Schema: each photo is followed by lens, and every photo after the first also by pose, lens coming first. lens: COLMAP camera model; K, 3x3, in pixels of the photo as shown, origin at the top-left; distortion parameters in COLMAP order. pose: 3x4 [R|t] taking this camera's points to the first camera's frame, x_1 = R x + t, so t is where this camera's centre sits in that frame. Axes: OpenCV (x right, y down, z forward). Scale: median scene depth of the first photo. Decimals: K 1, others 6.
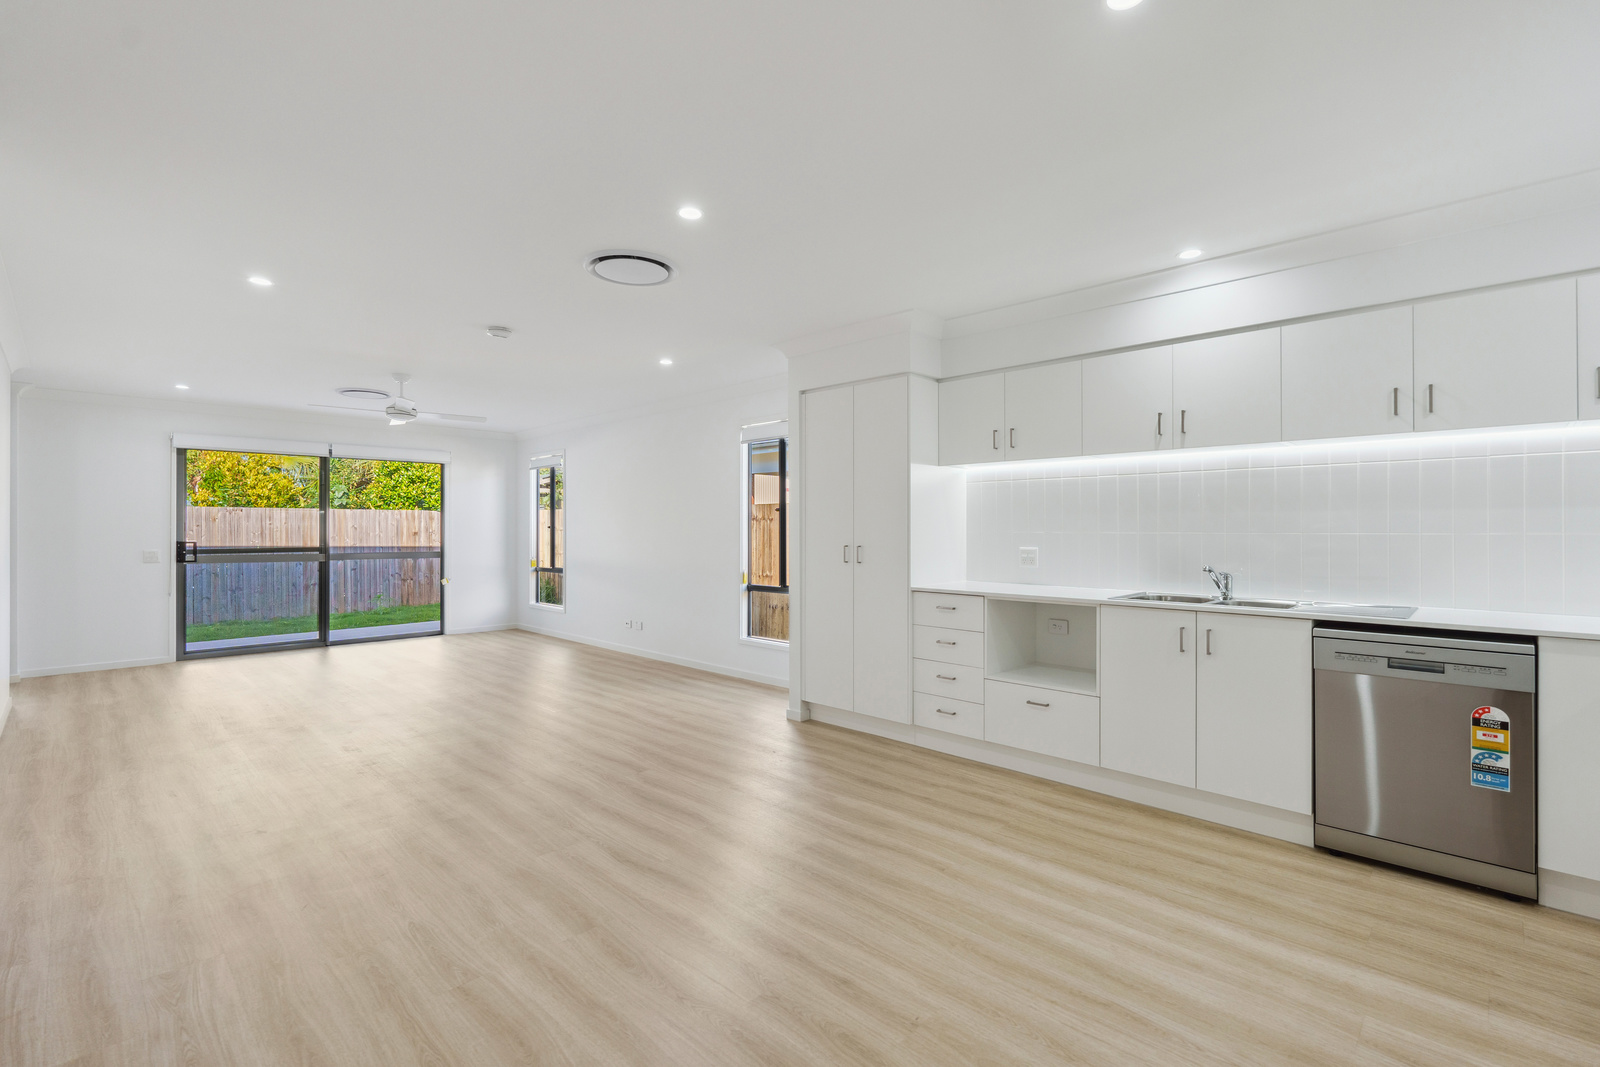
lens RADIAL K [[732.8, 0, 803.0], [0, 732.8, 526.9], [0, 0, 1]] dist [-0.001746, 0.000299]
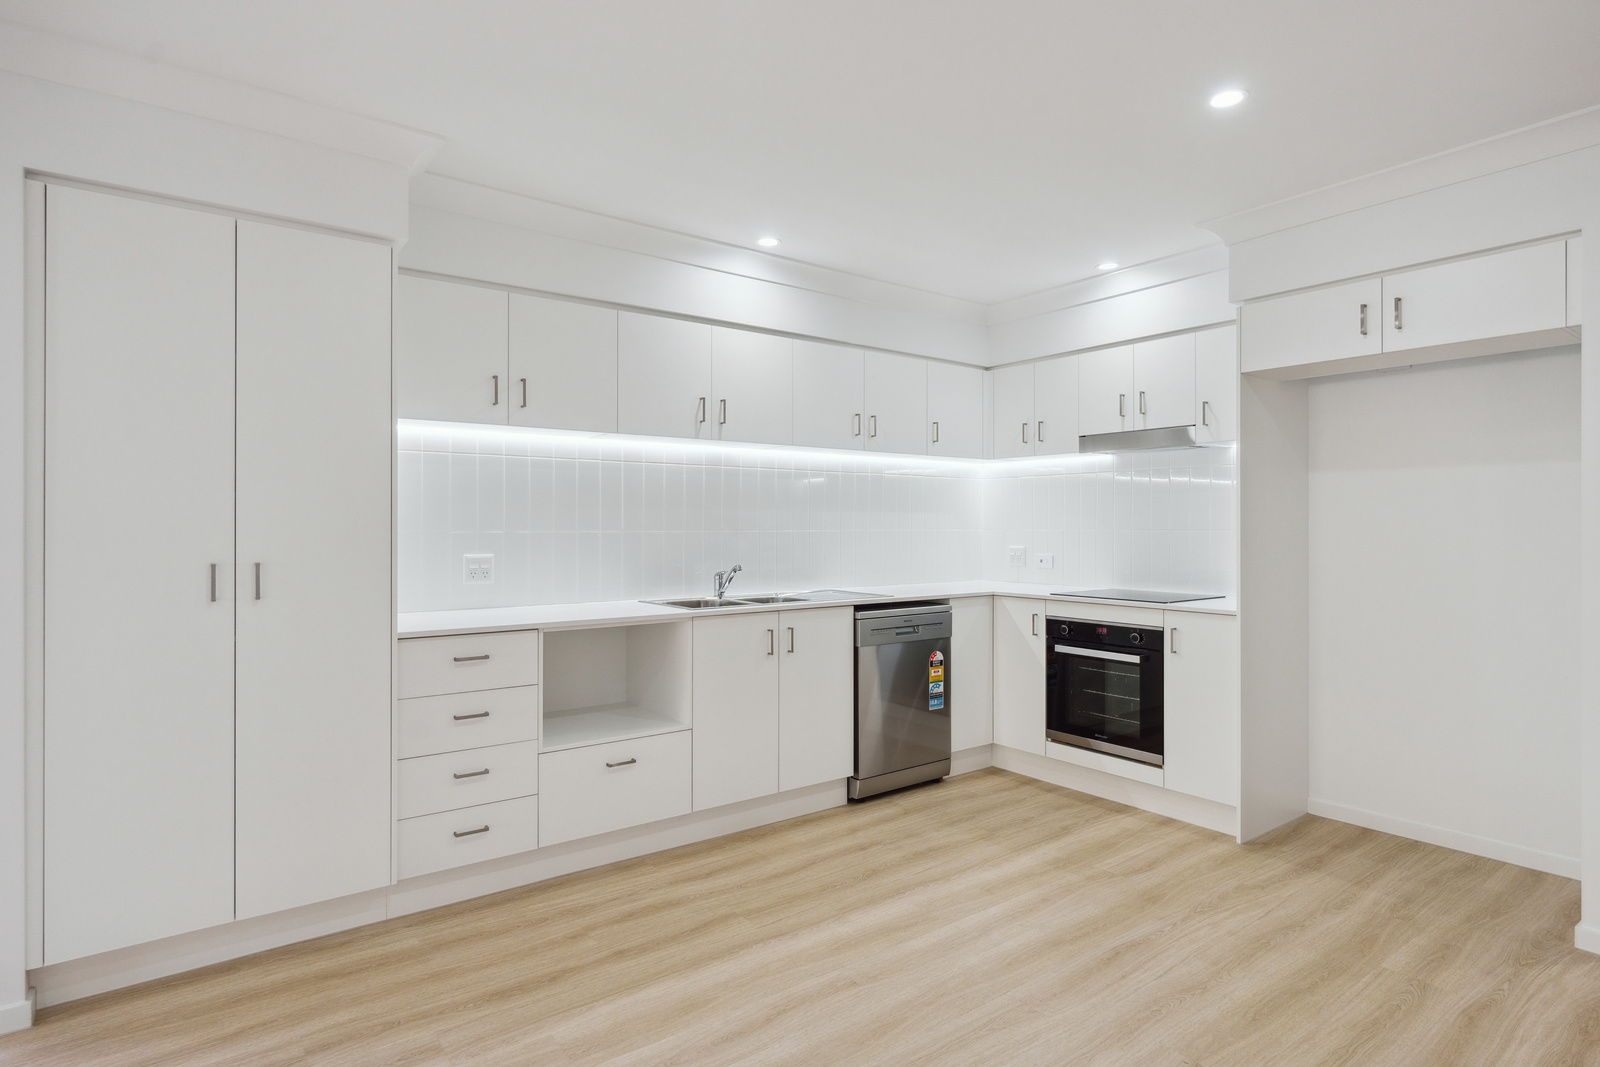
lens RADIAL K [[865.5, 0, 801.1], [0, 865.5, 523.6], [0, 0, 1]] dist [-0.000056, -0.000052]
pose [[0.135034, -0.000813, 0.990841, -0.676703], [-0.006265, 0.999979, 0.001675, -0.004216], [-0.990821, -0.006433, 0.135026, 0.912540]]
